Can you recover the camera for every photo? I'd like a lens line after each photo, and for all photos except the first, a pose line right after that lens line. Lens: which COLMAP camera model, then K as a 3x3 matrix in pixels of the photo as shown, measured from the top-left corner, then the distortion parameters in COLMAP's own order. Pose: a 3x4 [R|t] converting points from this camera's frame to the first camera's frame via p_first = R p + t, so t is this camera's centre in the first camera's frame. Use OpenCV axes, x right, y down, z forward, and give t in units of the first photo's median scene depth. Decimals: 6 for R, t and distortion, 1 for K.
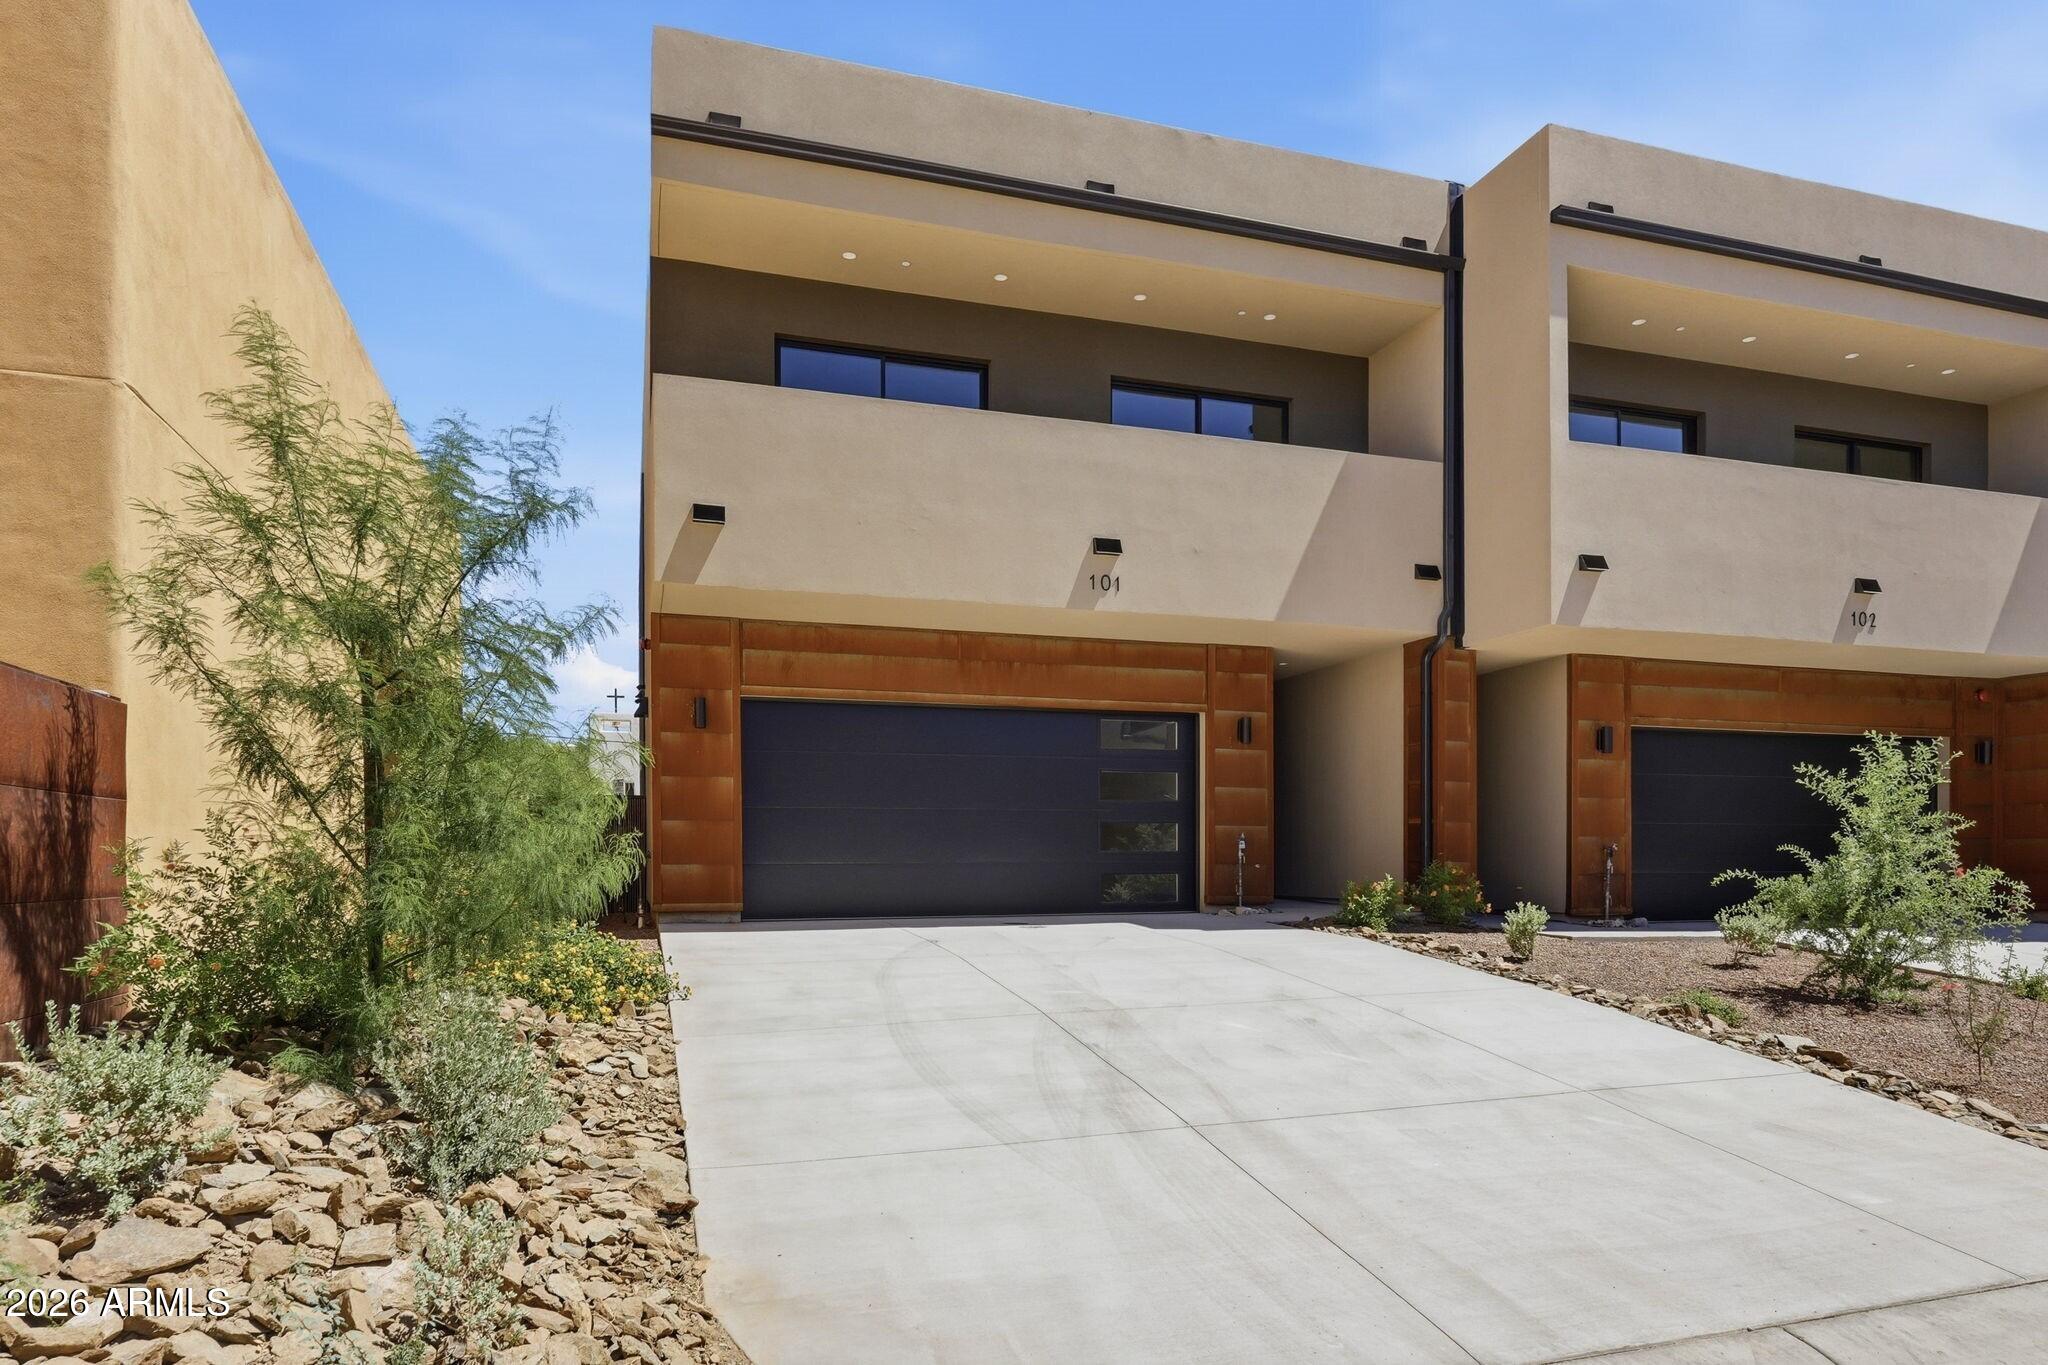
lens RADIAL K [[921.7, 0, 1019.5], [0, 921.7, 677.6], [0, 0, 1]] dist [0.002962, 0.000168]
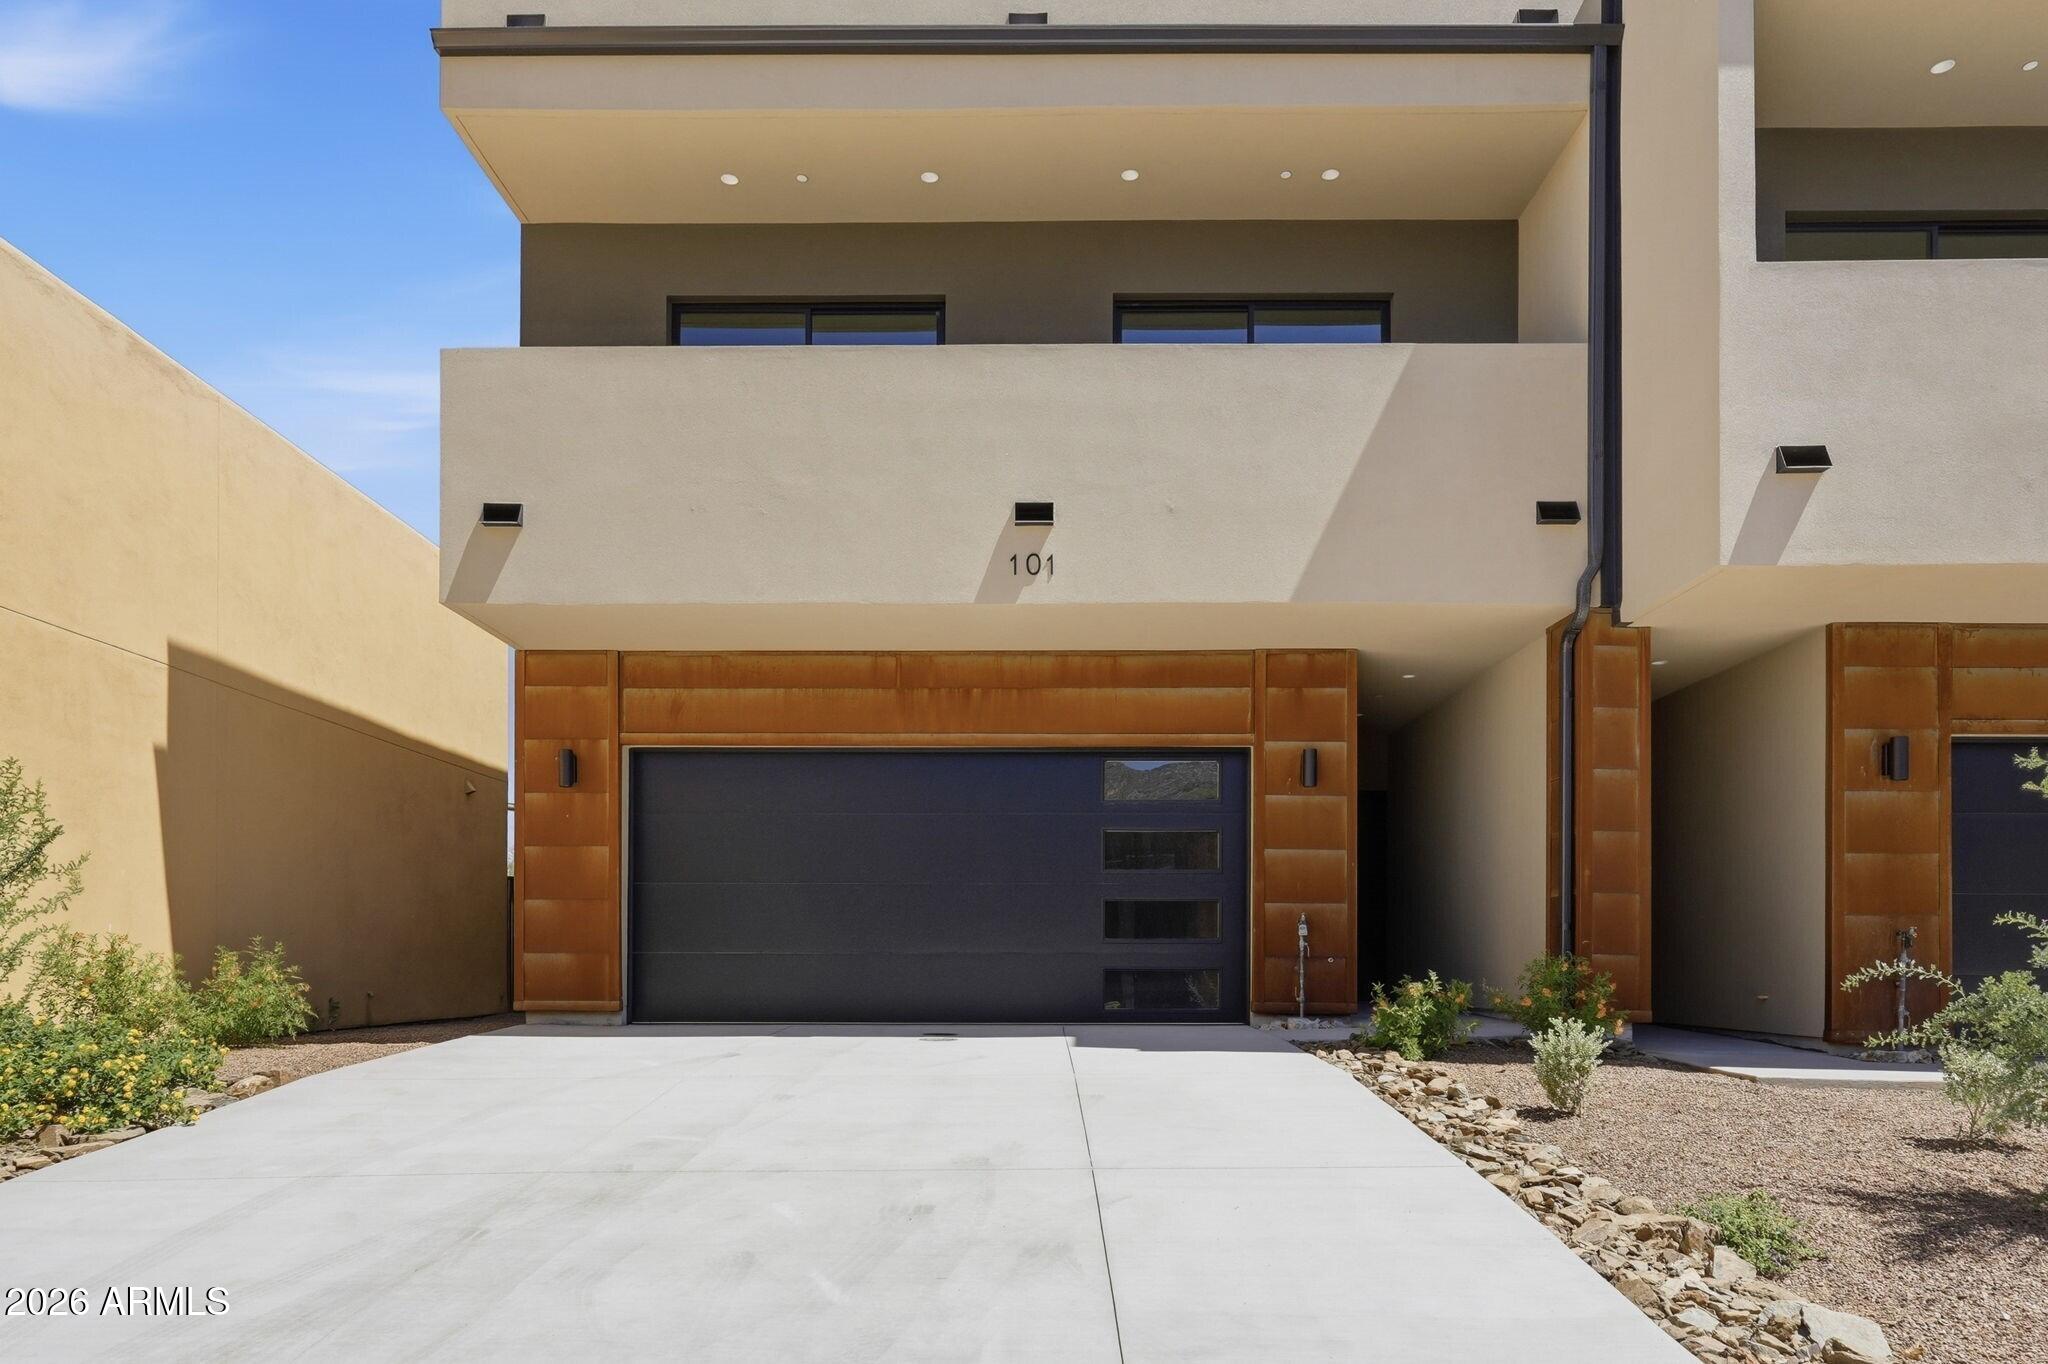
lens RADIAL K [[1067.7, 0, 1024.1], [0, 1067.7, 766.9], [0, 0, 1]] dist [0.000107, -0.000345]
pose [[0.967005, -0.039306, -0.251705, 0.258748], [0.043860, 0.998959, 0.012507, 0.039355], [0.250952, -0.023134, 0.967723, 0.169650]]
